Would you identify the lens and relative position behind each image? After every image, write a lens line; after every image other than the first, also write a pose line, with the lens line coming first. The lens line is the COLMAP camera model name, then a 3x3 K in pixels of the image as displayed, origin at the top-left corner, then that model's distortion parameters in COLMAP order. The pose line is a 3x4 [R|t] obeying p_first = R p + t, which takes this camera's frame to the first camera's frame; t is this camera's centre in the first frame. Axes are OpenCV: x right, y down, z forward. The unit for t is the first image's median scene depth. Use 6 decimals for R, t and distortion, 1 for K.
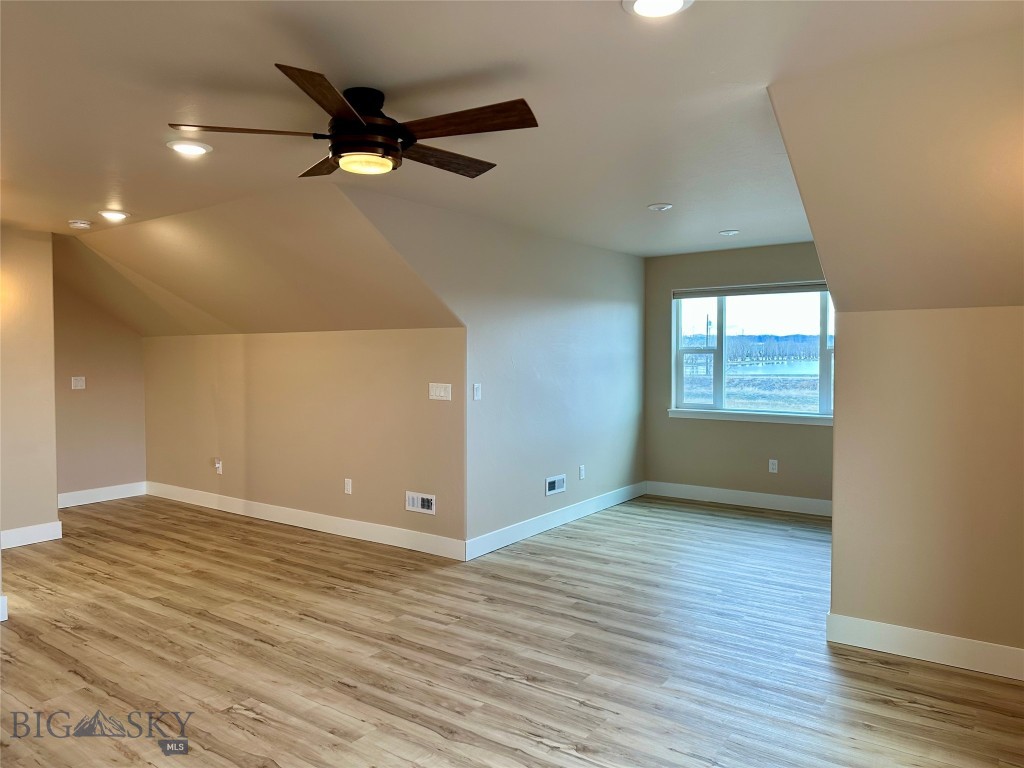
lens RADIAL K [[725.8, 0, 507.7], [0, 725.8, 378.8], [0, 0, 1]] dist [0.064869, -0.065962]
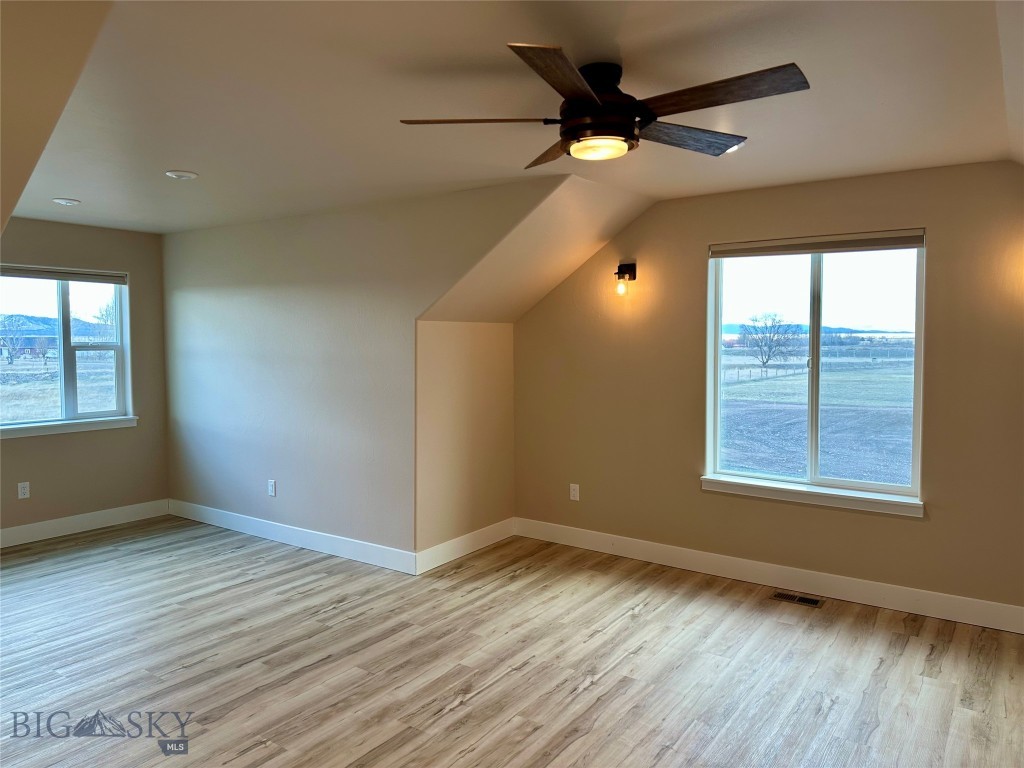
lens RADIAL K [[725.8, 0, 511.0], [0, 725.8, 379.2], [0, 0, 1]] dist [0.064869, -0.065962]
pose [[-0.011967, -0.054210, 0.998458, -0.847945], [0.038504, 0.997764, 0.054634, -0.051964], [-0.999187, 0.039098, -0.009853, 0.857859]]
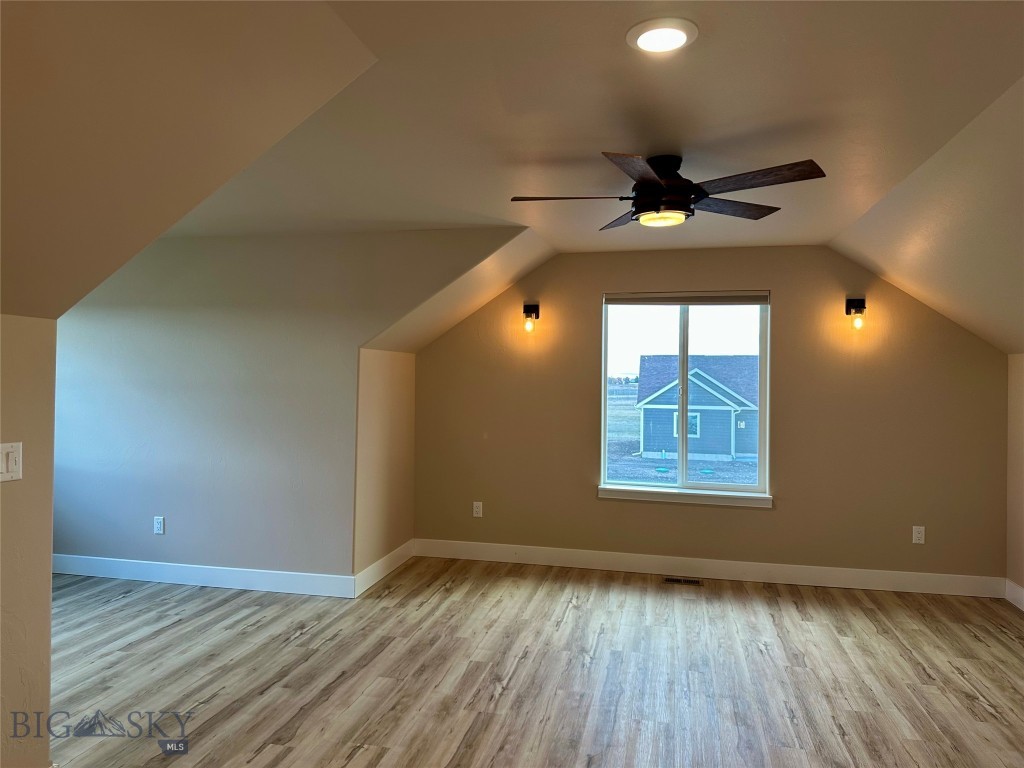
lens RADIAL K [[725.8, 0, 506.6], [0, 725.8, 384.4], [0, 0, 1]] dist [0.064869, -0.065962]
pose [[-0.394999, -0.011323, 0.918612, -0.890551], [0.021689, 0.999530, 0.021647, -0.048292], [-0.918425, 0.028474, -0.394568, 1.293127]]
